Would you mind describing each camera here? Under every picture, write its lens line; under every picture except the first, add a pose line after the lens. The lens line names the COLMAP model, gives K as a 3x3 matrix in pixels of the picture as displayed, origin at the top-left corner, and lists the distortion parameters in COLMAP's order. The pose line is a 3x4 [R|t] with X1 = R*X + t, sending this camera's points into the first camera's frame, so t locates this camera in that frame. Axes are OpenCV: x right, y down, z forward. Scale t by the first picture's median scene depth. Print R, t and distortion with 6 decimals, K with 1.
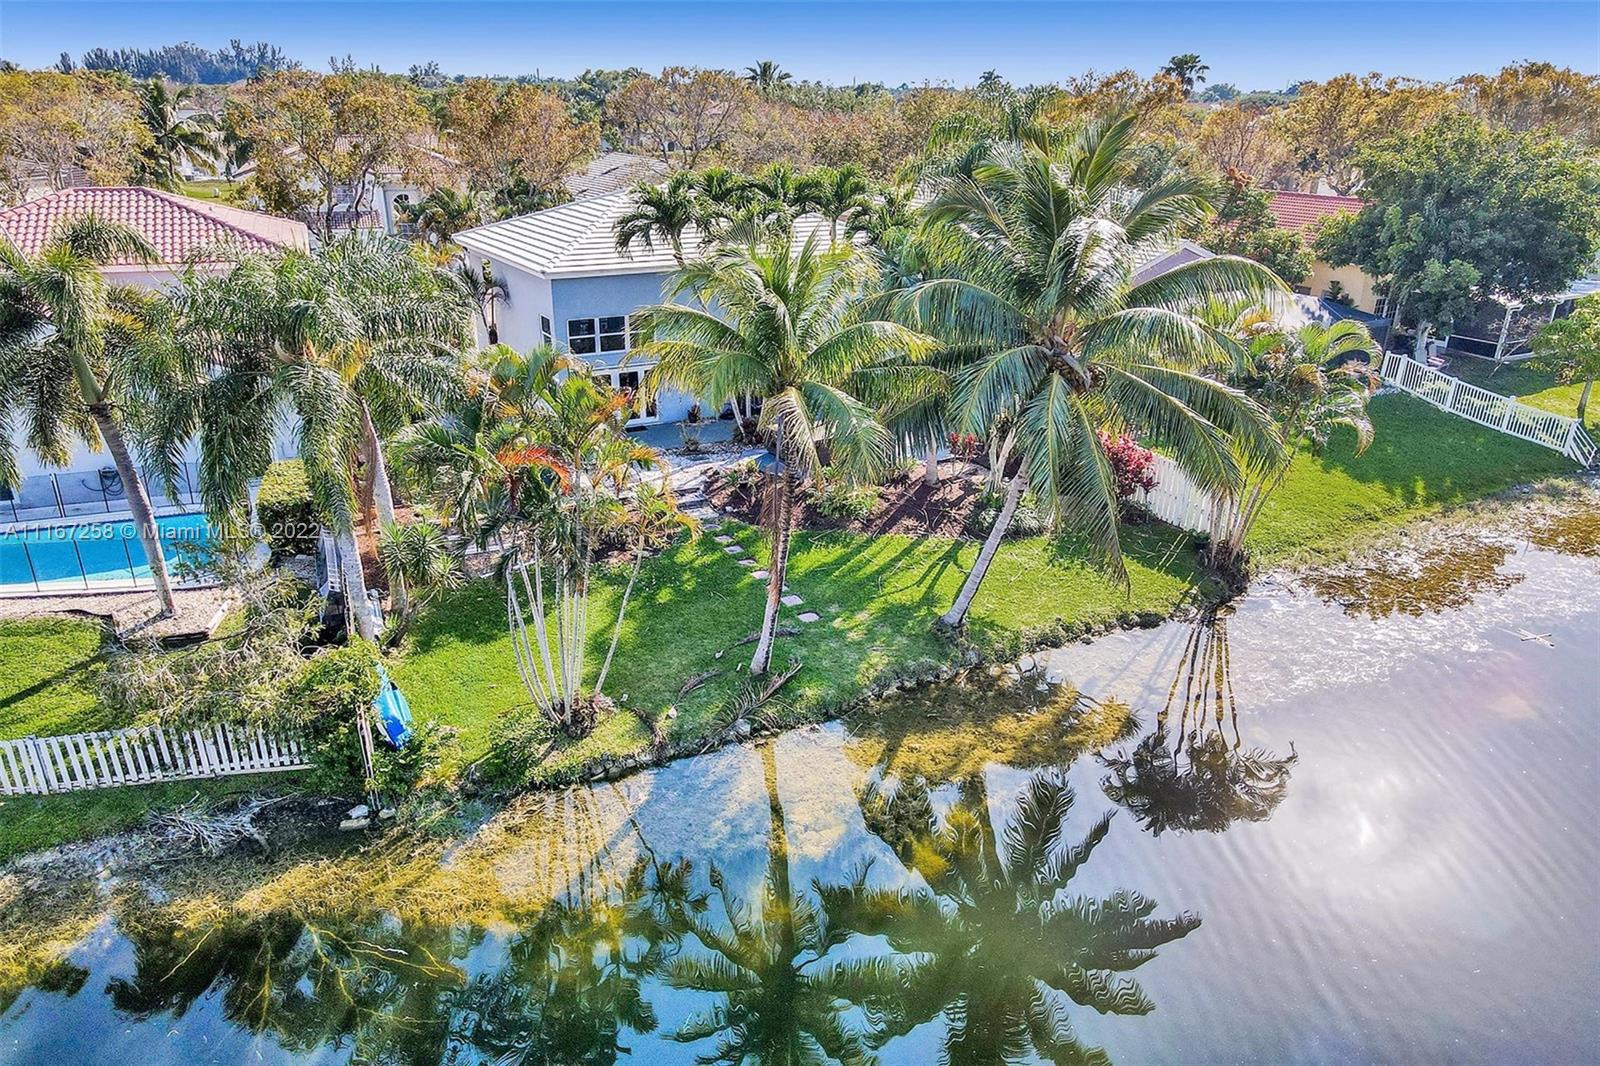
lens RADIAL K [[1151.0, 0, 805.0], [0, 1151.0, 546.2], [0, 0, 1]] dist [0.002396, 0.031237]
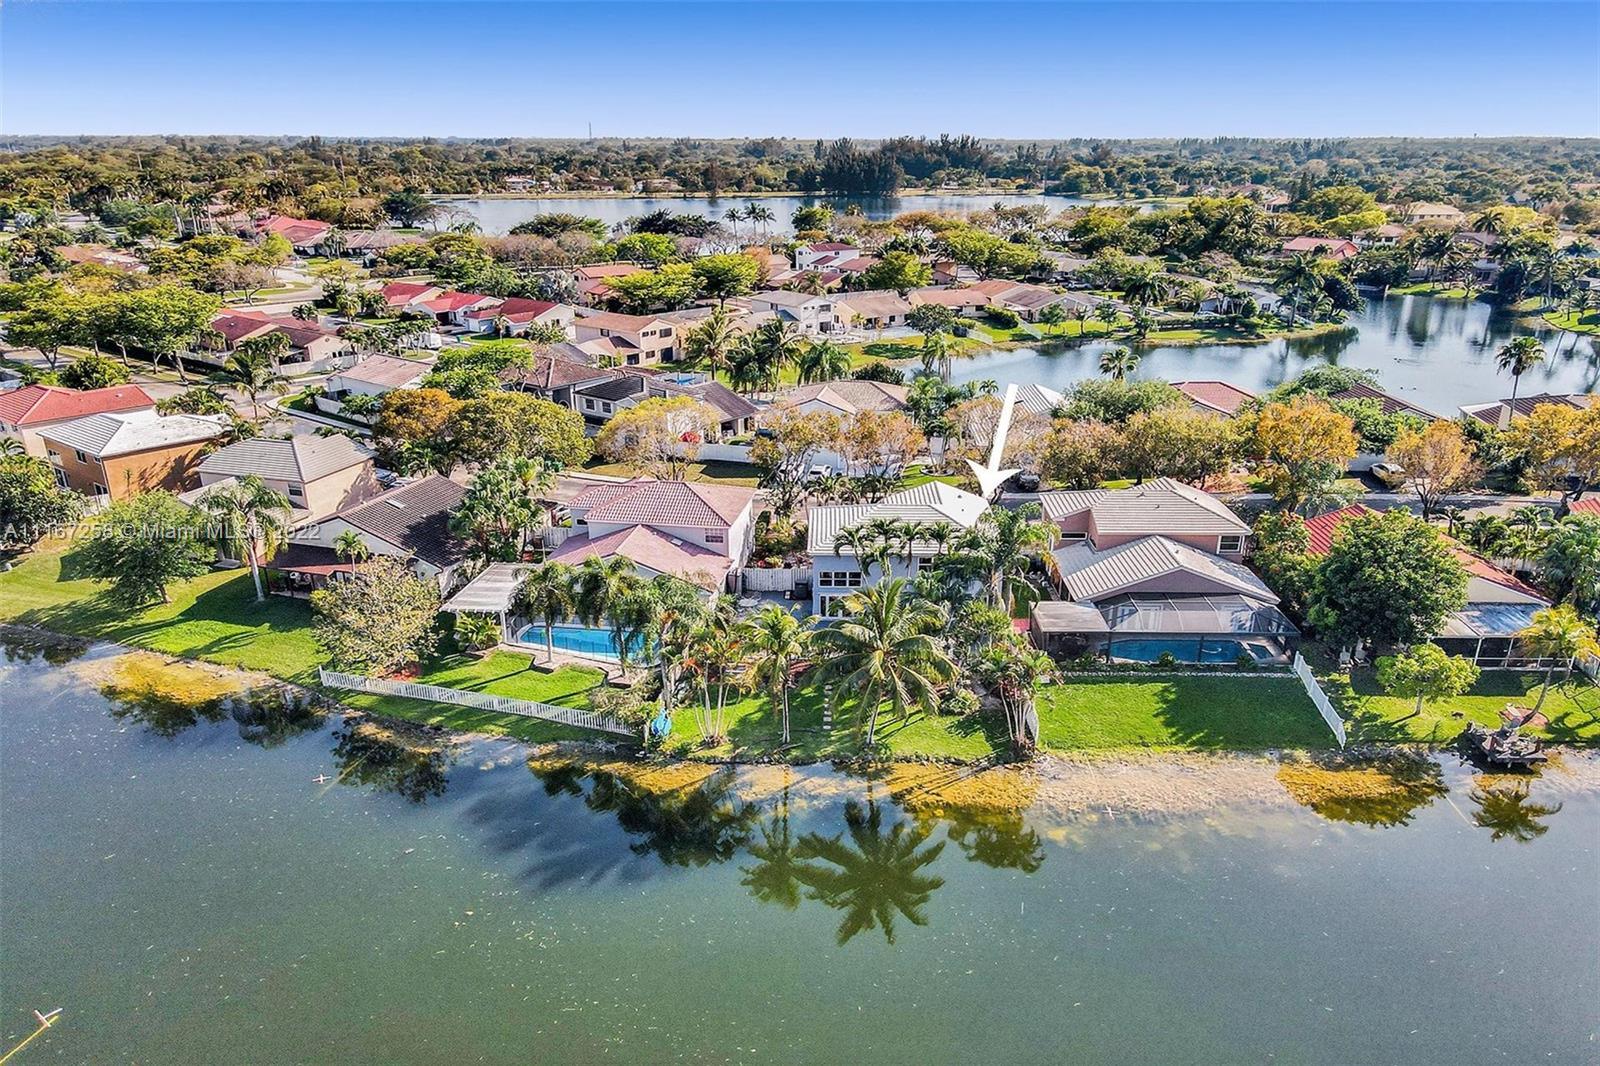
lens RADIAL K [[1151.0, 0, 807.4], [0, 1151.0, 535.5], [0, 0, 1]] dist [0.002396, 0.031237]
pose [[0.854195, 0.148256, -0.498368, 1.440506], [-0.176431, 0.984266, -0.009597, -0.398174], [0.489104, 0.096125, 0.866912, -1.546196]]
